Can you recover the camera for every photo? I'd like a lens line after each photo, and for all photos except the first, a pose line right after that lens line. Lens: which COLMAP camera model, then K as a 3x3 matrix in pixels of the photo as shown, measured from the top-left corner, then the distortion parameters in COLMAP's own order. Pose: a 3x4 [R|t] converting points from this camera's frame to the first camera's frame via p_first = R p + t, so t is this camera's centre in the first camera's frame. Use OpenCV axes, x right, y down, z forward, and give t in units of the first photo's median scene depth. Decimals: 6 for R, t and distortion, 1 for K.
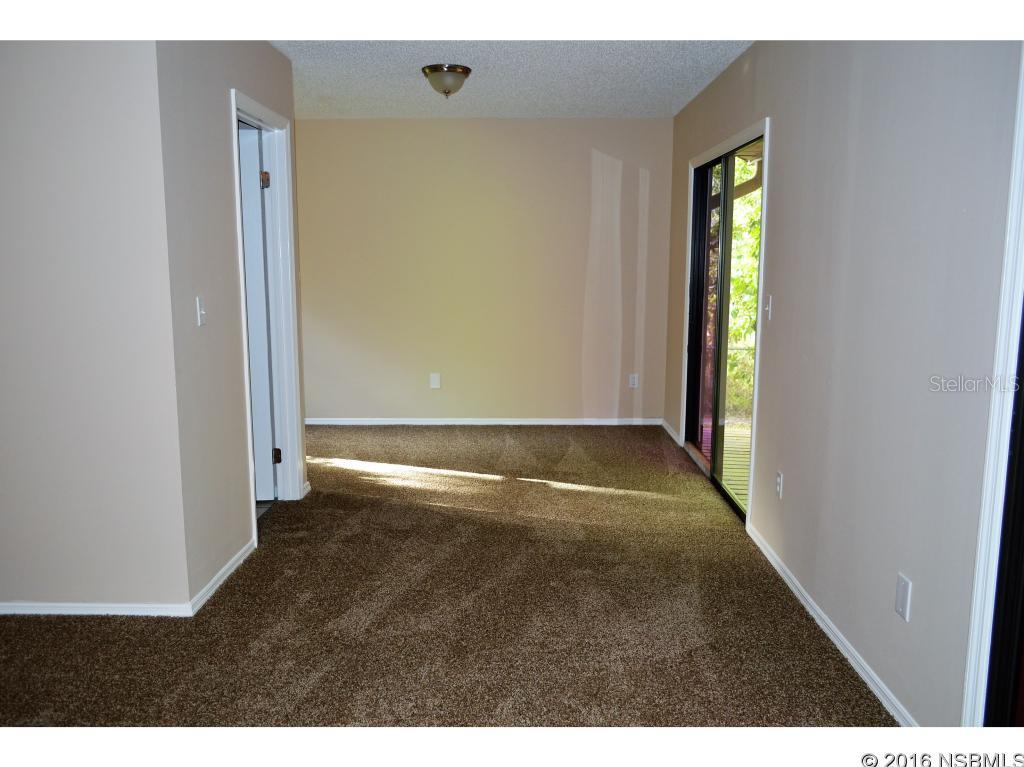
lens RADIAL K [[819.7, 0, 512.0], [0, 819.7, 383.5], [0, 0, 1]] dist [-0.048207, -0.004752]
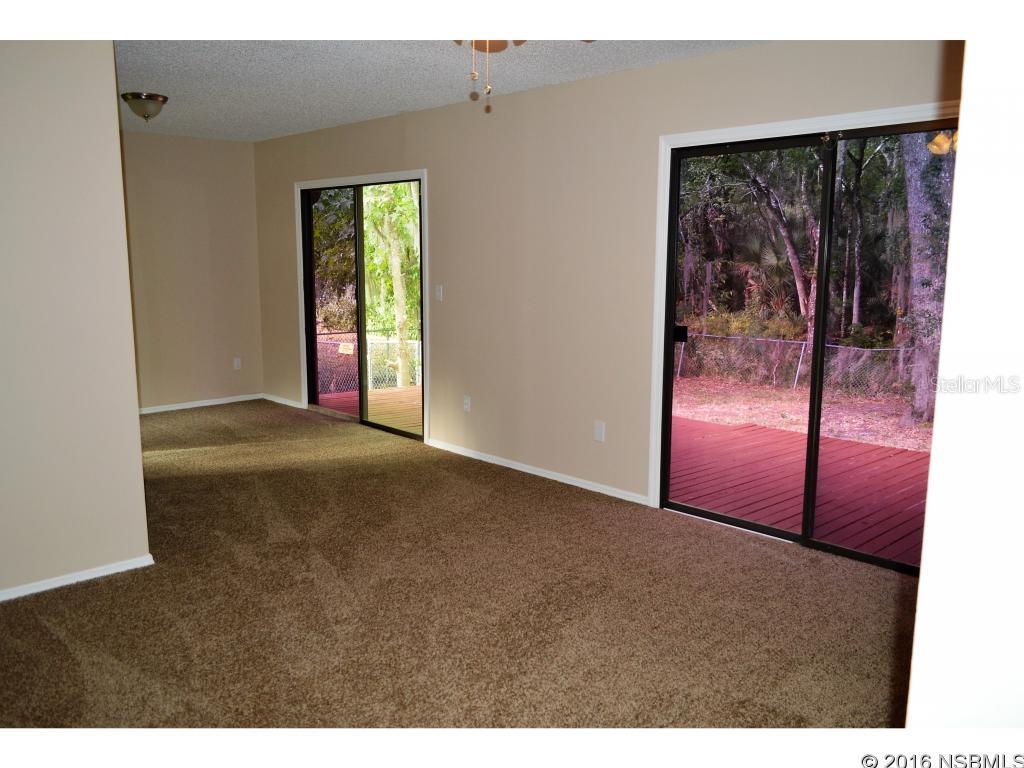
lens RADIAL K [[819.7, 0, 512.0], [0, 819.7, 384.0], [0, 0, 1]] dist [-0.048207, -0.004752]
pose [[0.705500, -0.108214, 0.700399, -0.692071], [0.103114, 0.993431, 0.049623, 0.014473], [-0.701168, 0.037211, 0.712024, -0.192378]]
